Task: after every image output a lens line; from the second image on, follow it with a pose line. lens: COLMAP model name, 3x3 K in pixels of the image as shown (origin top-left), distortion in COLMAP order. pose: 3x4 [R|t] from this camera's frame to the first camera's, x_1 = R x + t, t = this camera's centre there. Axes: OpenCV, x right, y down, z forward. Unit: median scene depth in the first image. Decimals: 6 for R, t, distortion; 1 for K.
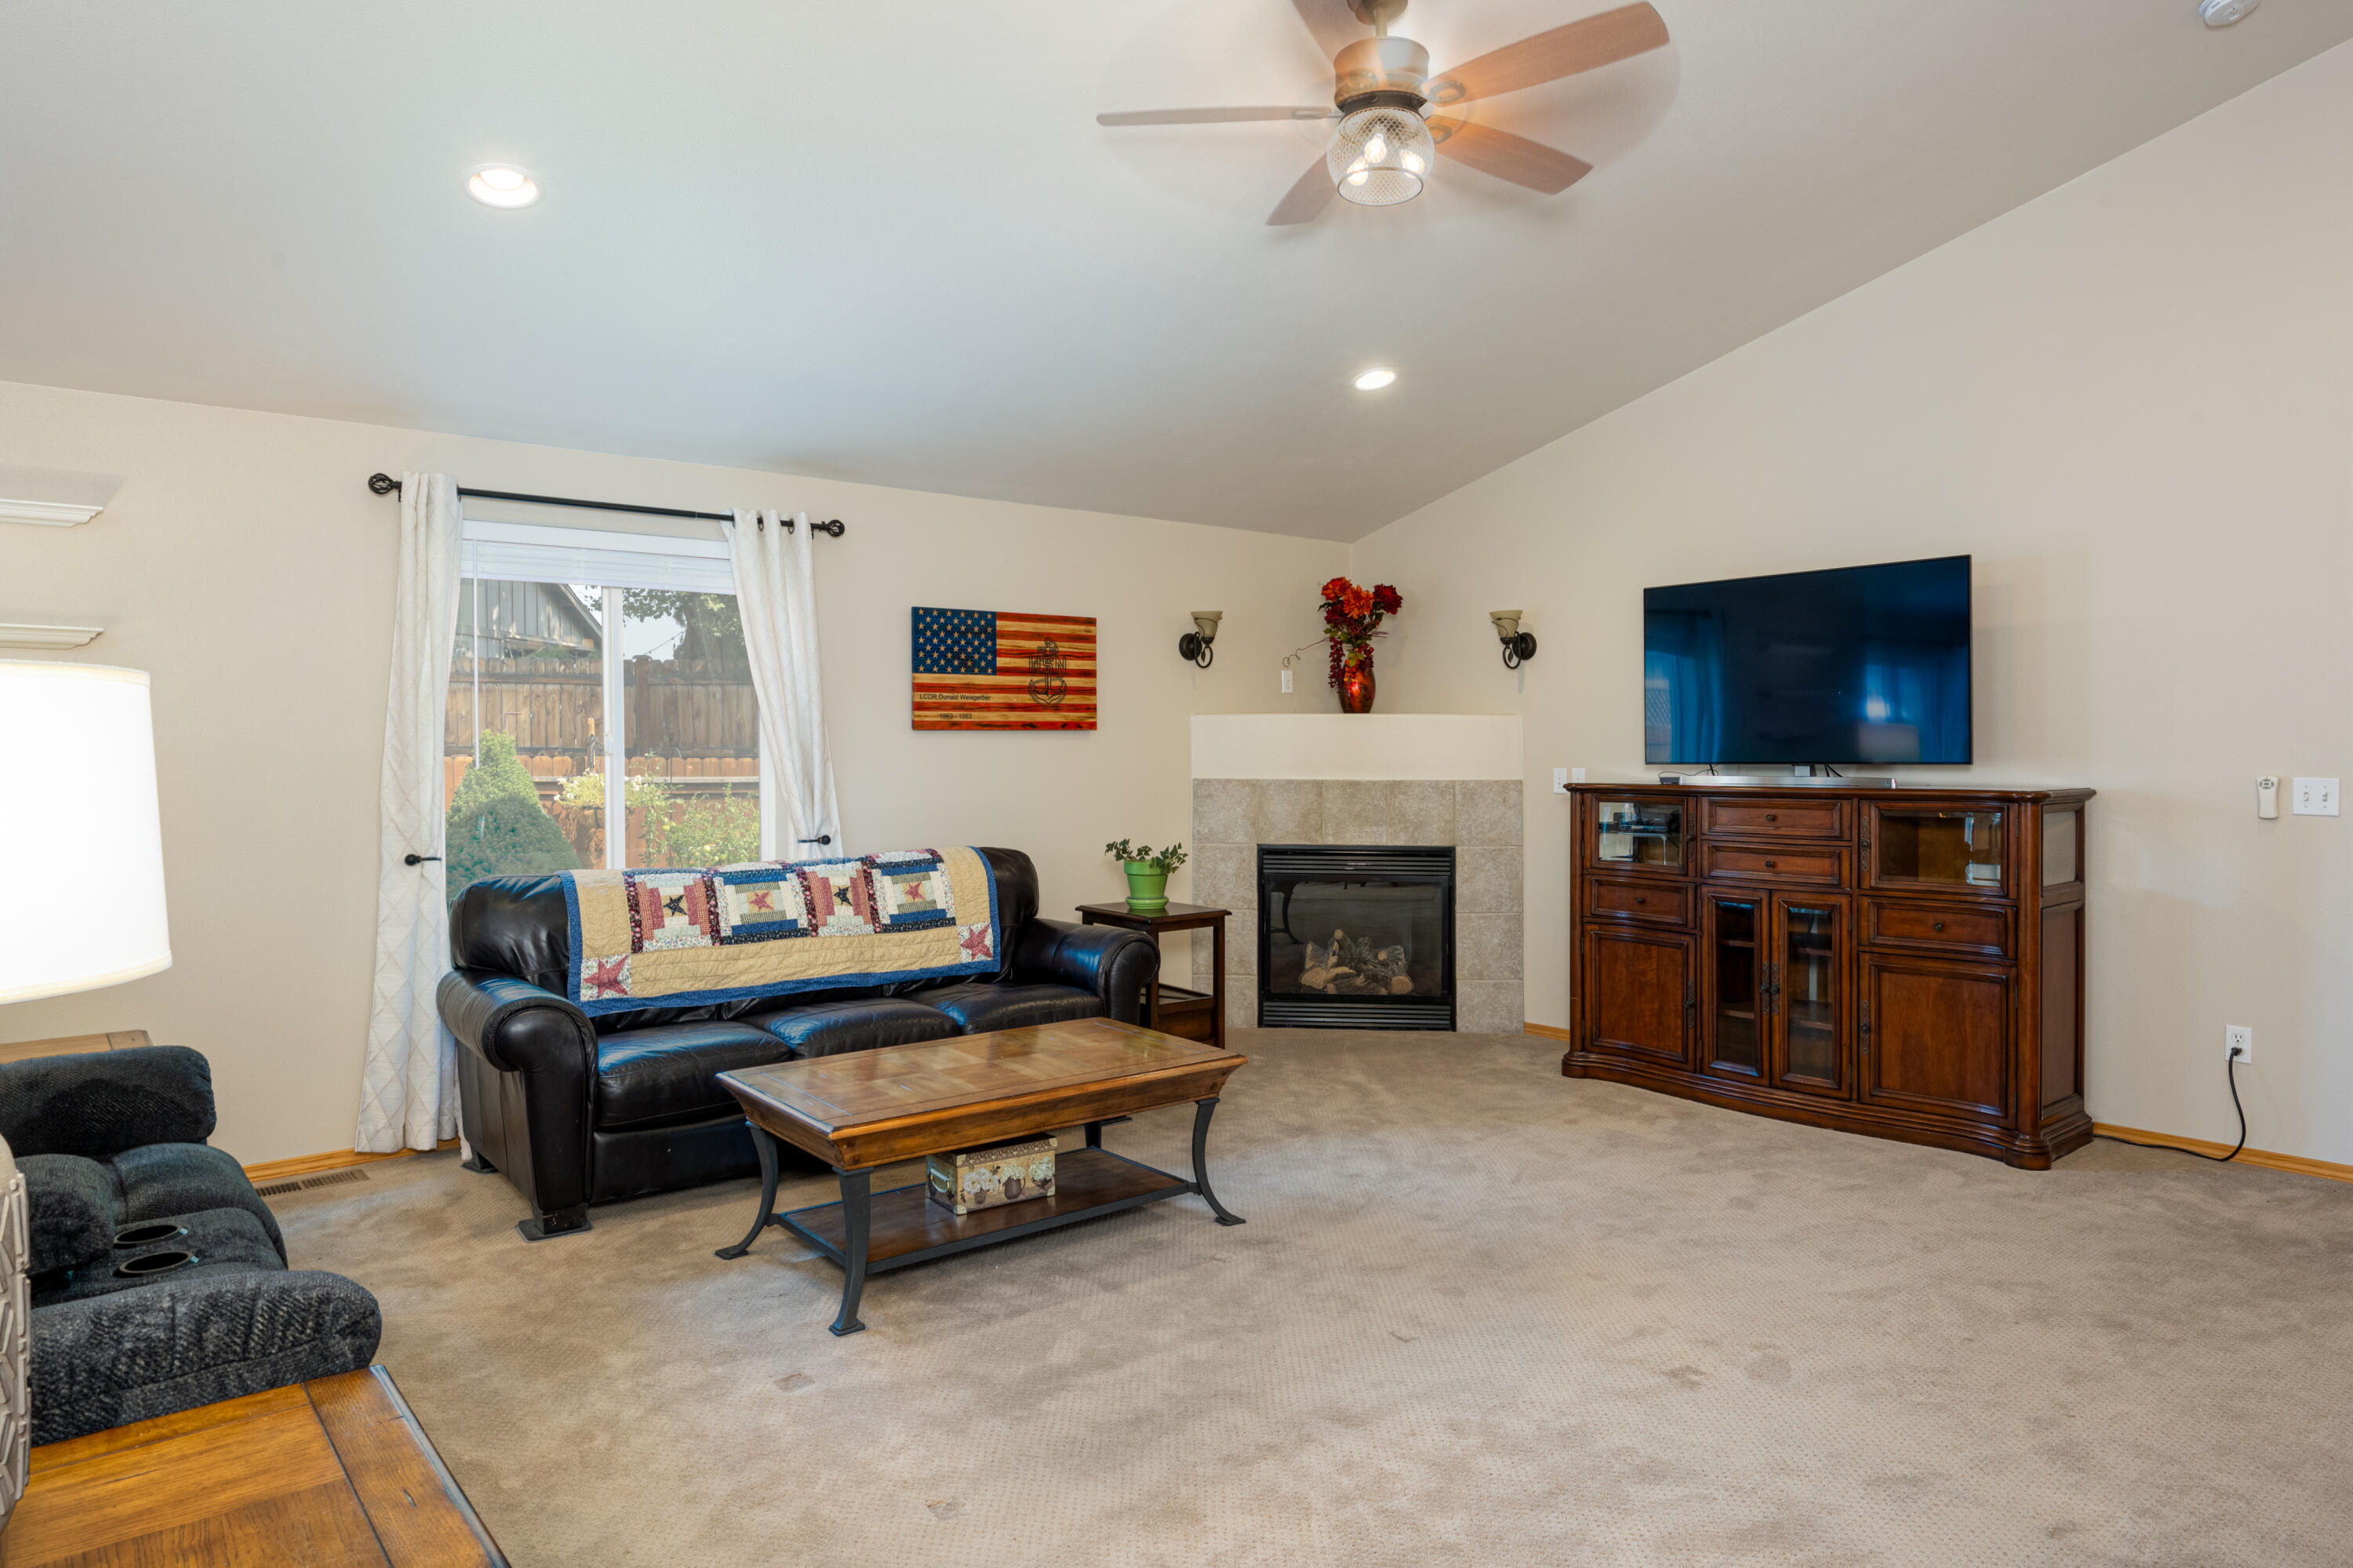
lens RADIAL K [[1507.9, 0, 1197.8], [0, 1507.9, 779.6], [0, 0, 1]] dist [-0.014429, 0.002495]
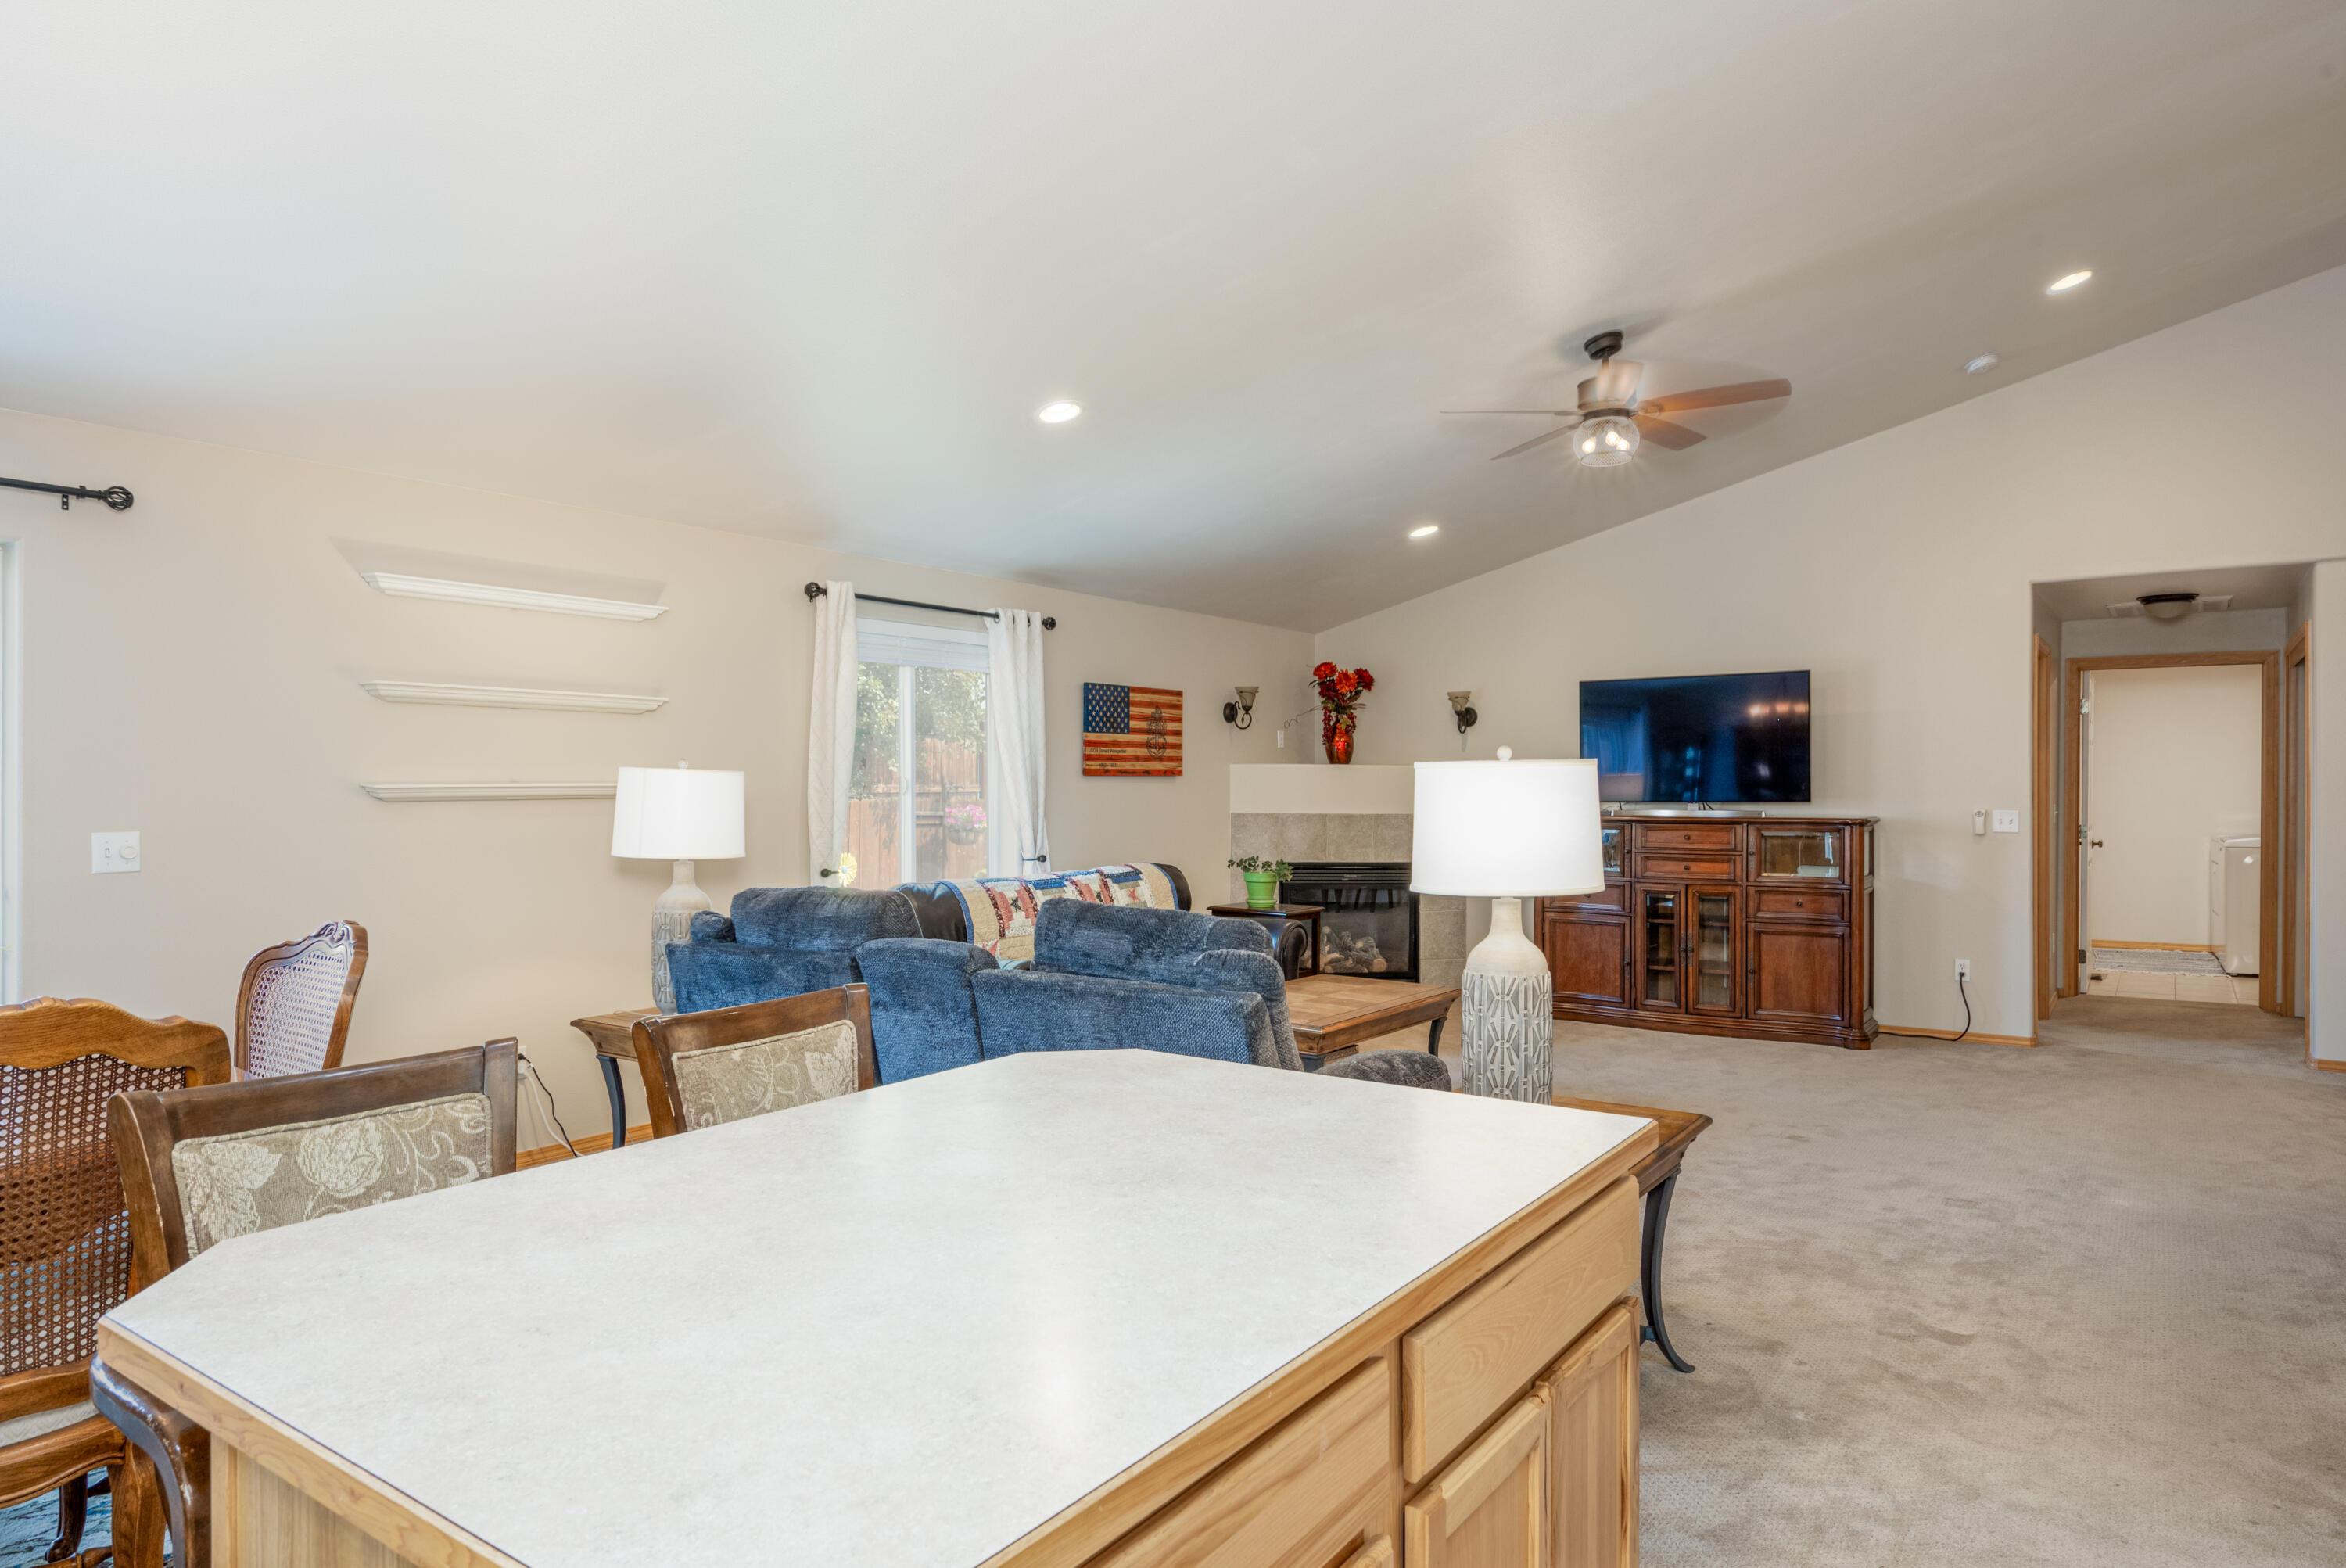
lens RADIAL K [[1503.4, 0, 1166.6], [0, 1503.4, 807.2], [0, 0, 1]] dist [-0.014429, 0.002495]
pose [[0.962746, 0.000124, 0.270407, -0.517398], [0.001800, 0.999975, -0.006868, 0.004224], [-0.270401, 0.007099, 0.962722, -0.311072]]
